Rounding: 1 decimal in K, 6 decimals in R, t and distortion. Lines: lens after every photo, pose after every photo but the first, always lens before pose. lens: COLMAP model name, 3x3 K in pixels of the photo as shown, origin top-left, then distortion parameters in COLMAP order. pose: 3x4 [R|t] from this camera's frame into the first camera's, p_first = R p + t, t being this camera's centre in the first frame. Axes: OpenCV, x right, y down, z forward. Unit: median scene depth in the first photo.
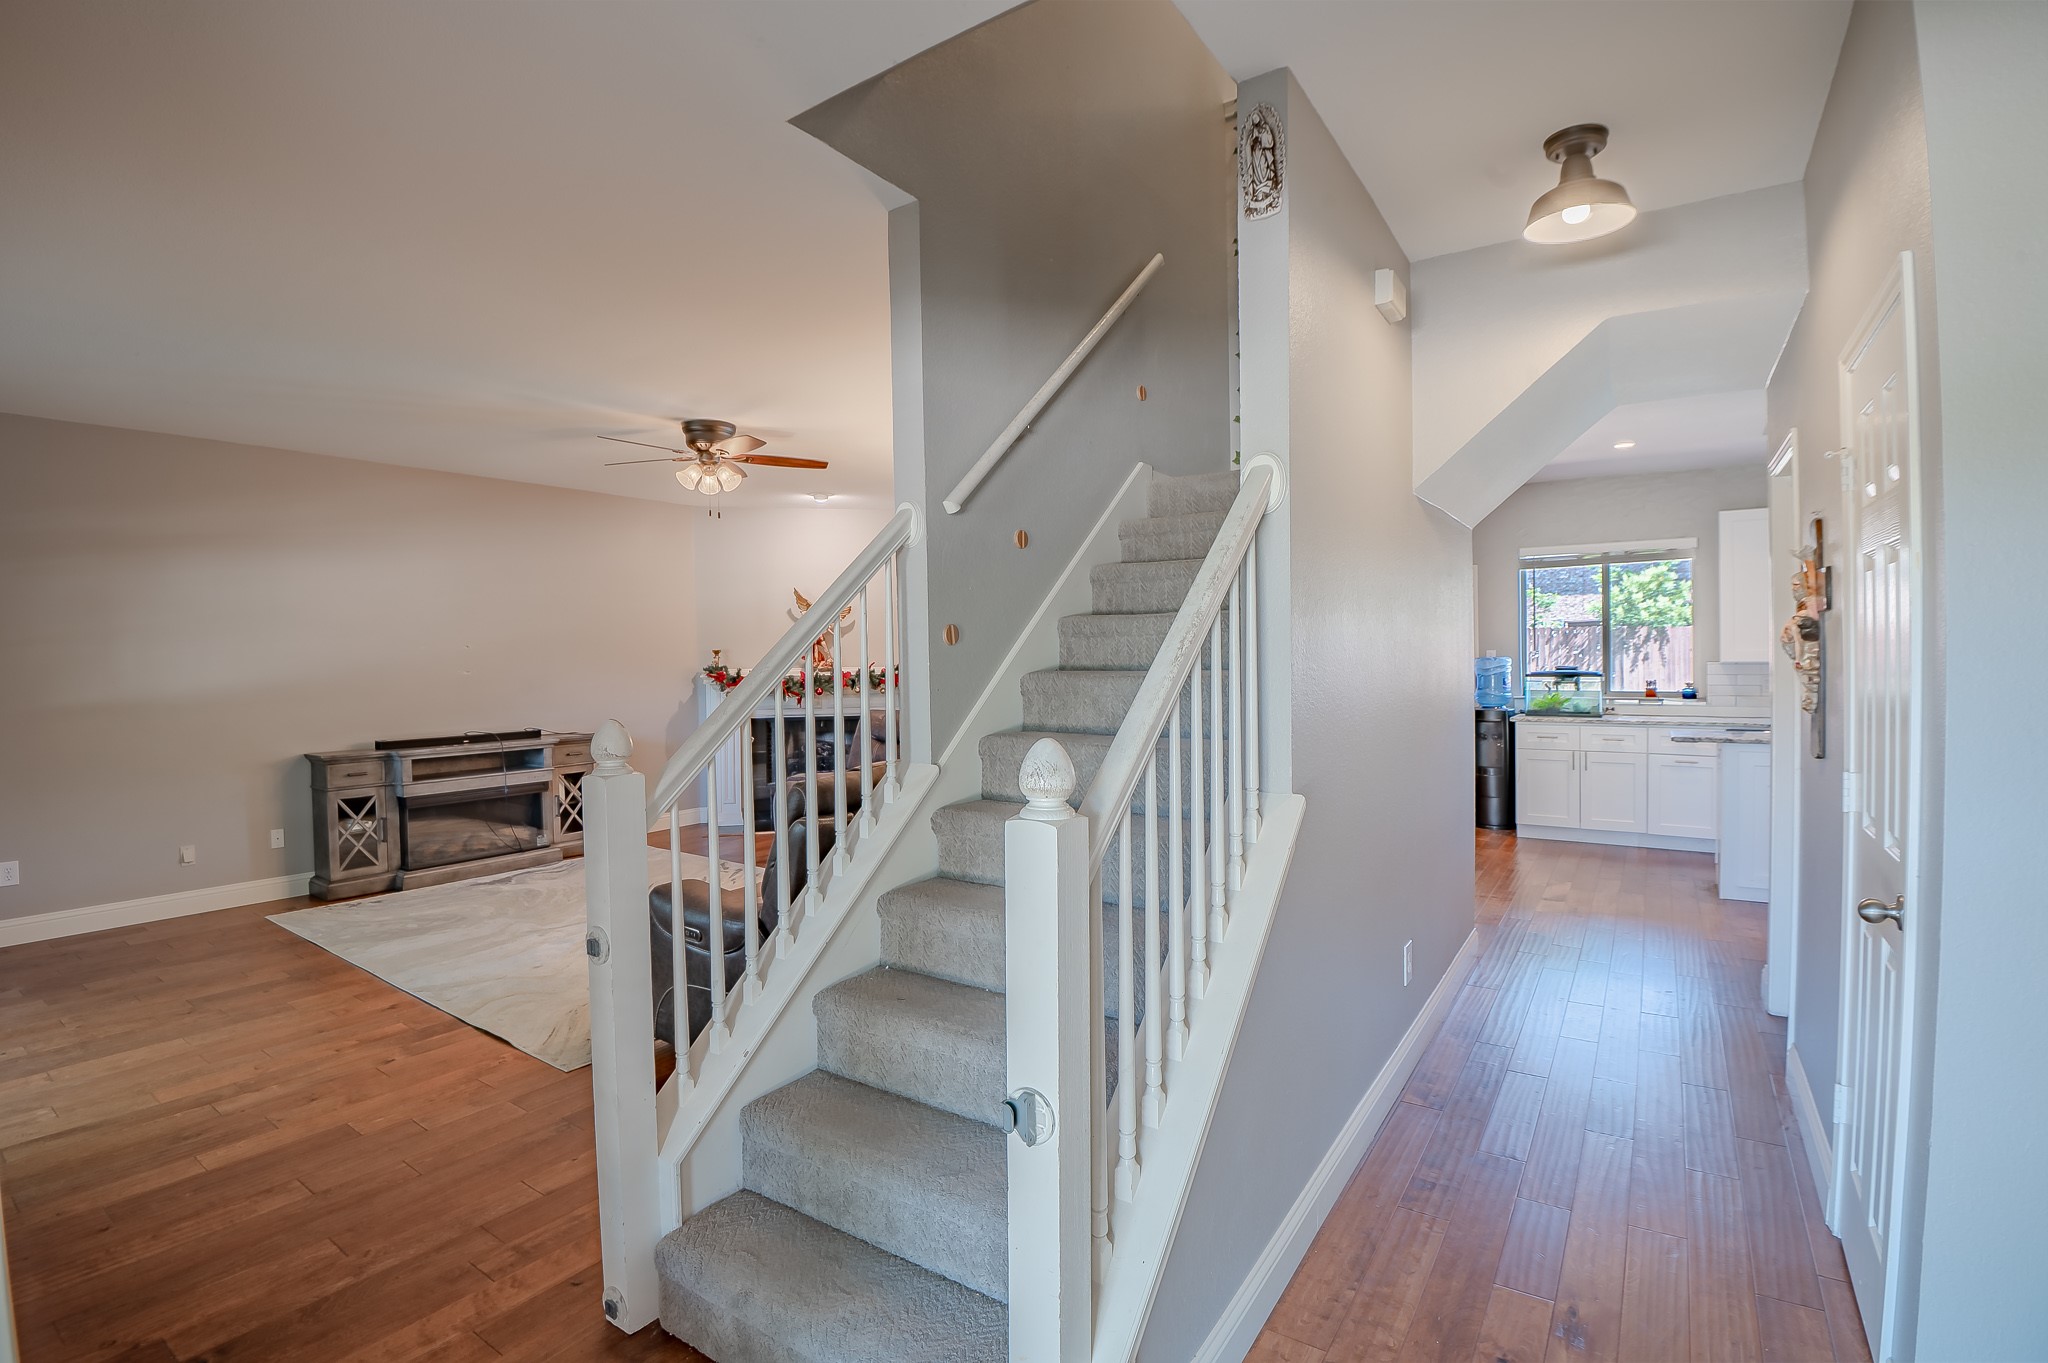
lens RADIAL K [[936.9, 0, 1004.4], [0, 936.9, 668.0], [0, 0, 1]] dist [-0.031960, -0.006995]
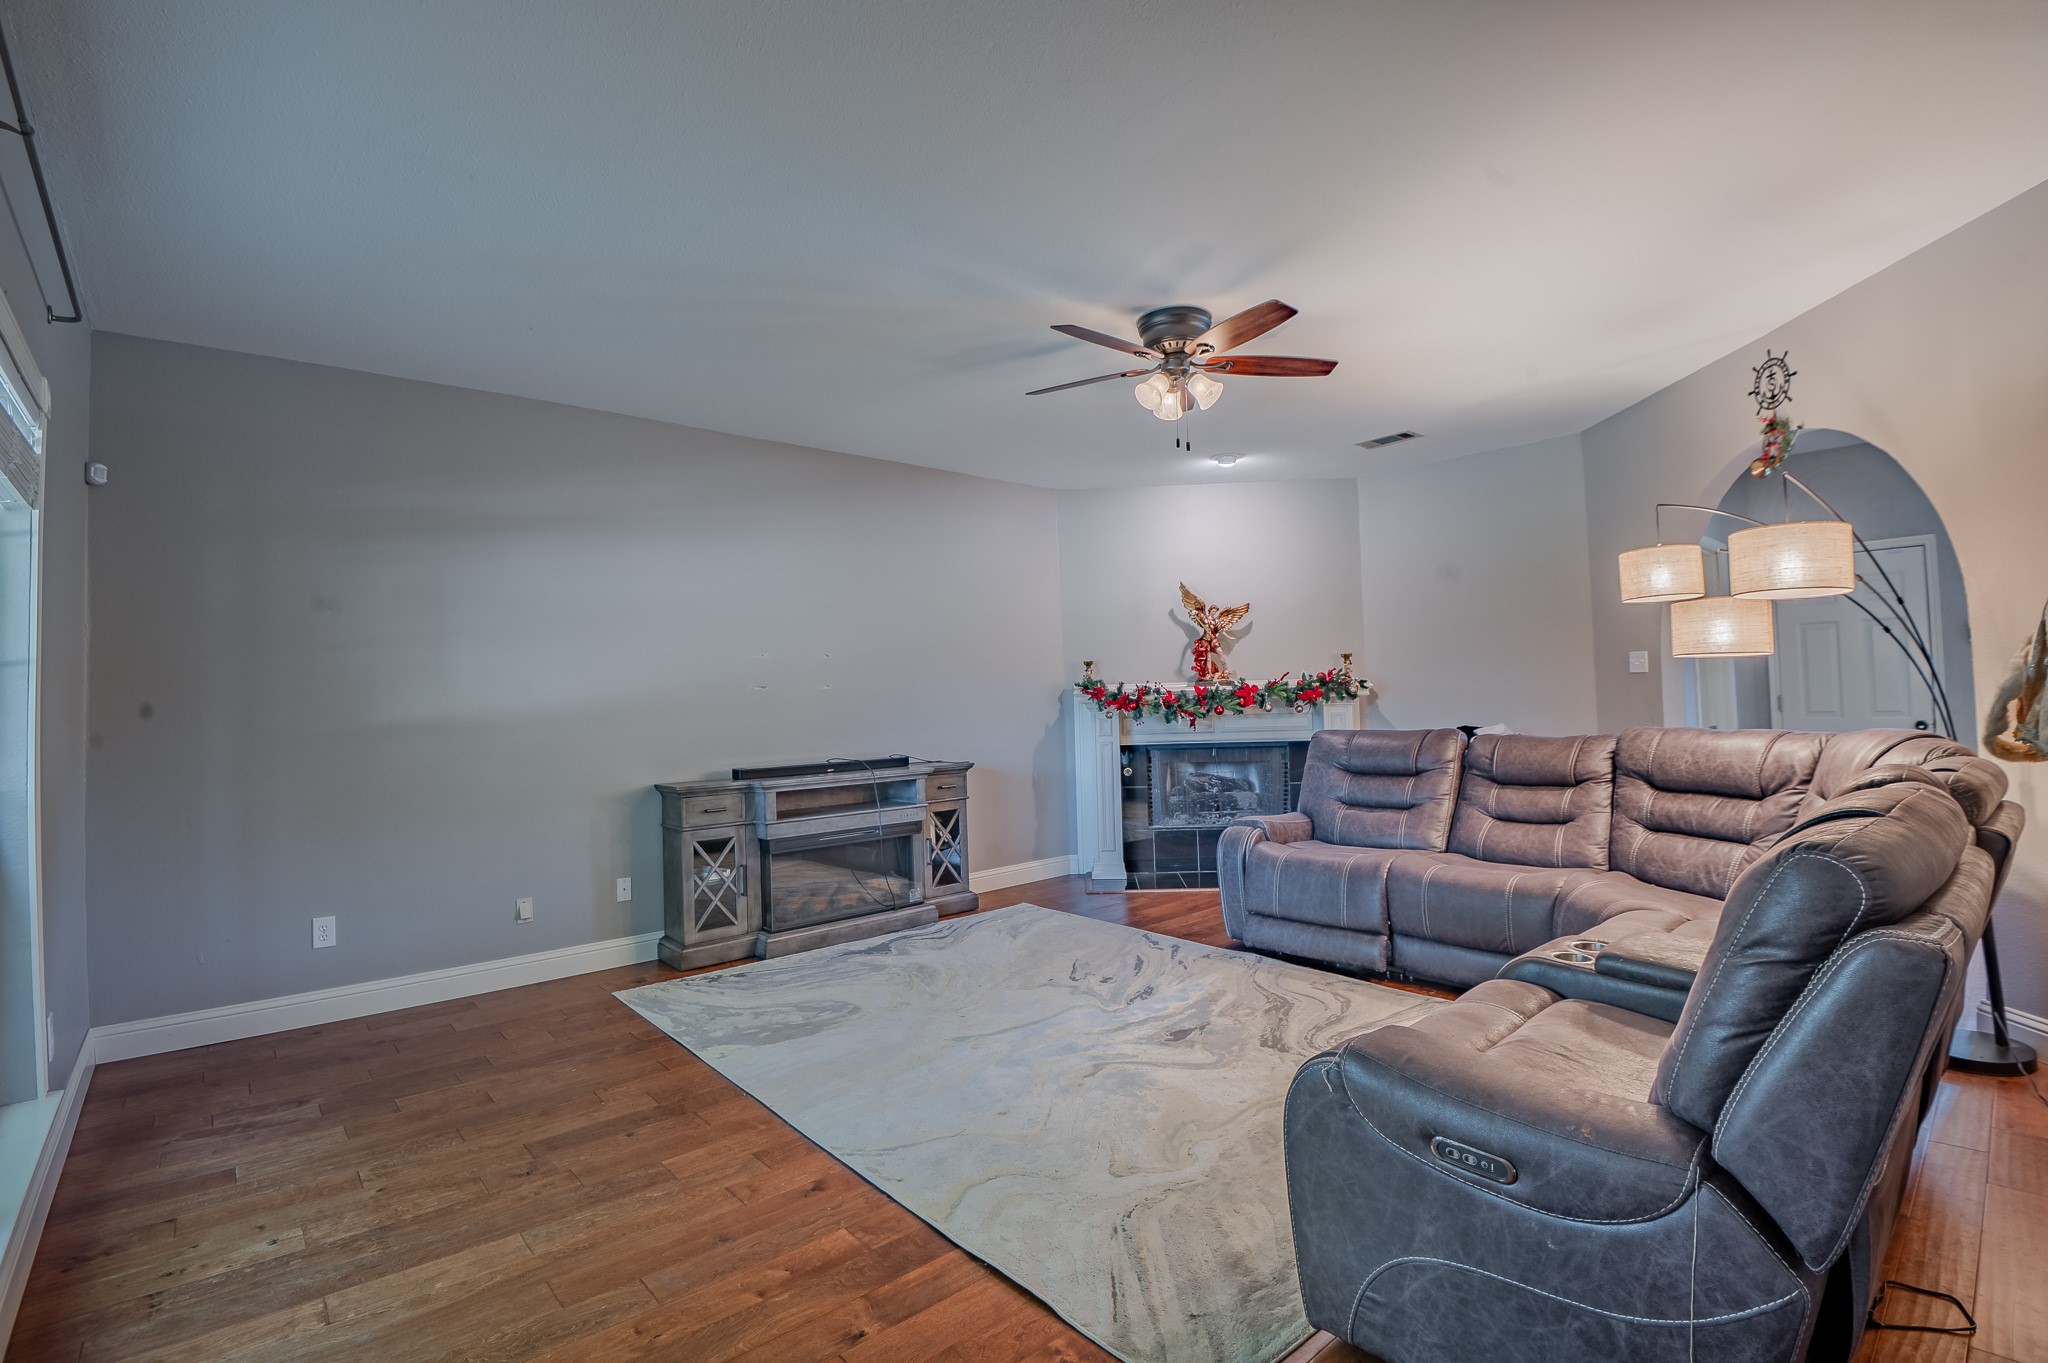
lens RADIAL K [[936.9, 0, 1018.1], [0, 936.9, 688.4], [0, 0, 1]] dist [-0.031960, -0.006995]
pose [[0.971531, -0.015848, -0.236380, -0.264228], [0.011624, 0.999747, -0.019254, 0.029929], [0.236626, 0.015958, 0.971470, 0.287317]]
